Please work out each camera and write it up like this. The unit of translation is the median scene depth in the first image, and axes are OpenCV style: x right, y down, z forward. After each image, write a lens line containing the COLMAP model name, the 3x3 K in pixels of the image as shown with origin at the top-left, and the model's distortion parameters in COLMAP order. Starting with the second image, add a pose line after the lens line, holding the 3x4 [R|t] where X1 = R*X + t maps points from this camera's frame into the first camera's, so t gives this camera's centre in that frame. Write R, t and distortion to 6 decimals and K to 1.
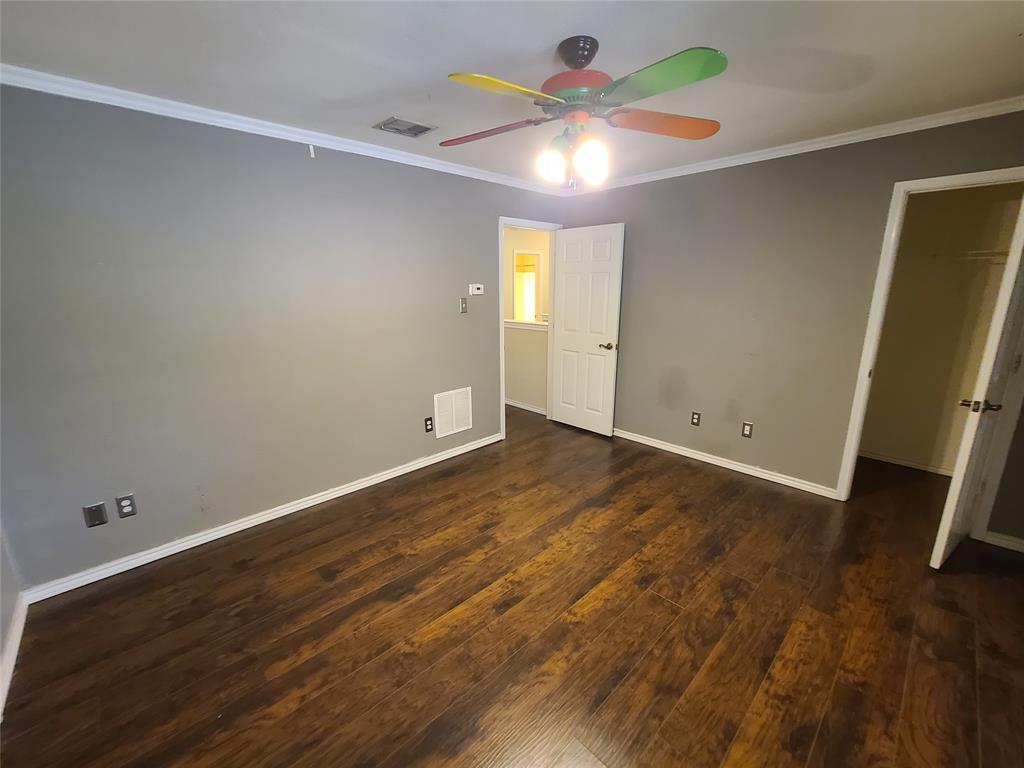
lens RADIAL K [[416.4, 0, 511.7], [0, 416.4, 383.0], [0, 0, 1]] dist [-0.000098, -0.000020]
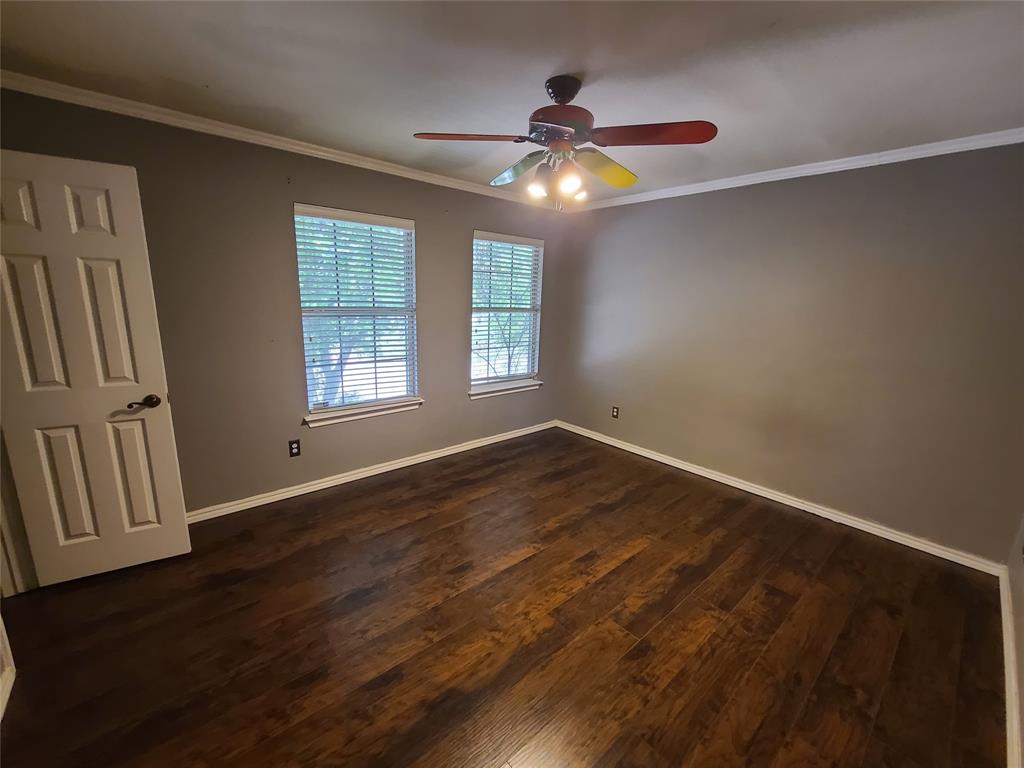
lens RADIAL K [[416.4, 0, 512.8], [0, 416.4, 382.7], [0, 0, 1]] dist [-0.000098, -0.000020]
pose [[-0.998955, -0.031228, 0.033359, 0.168970], [-0.013756, 0.901687, 0.432170, -0.408956], [-0.043576, 0.431260, -0.901175, 1.715363]]
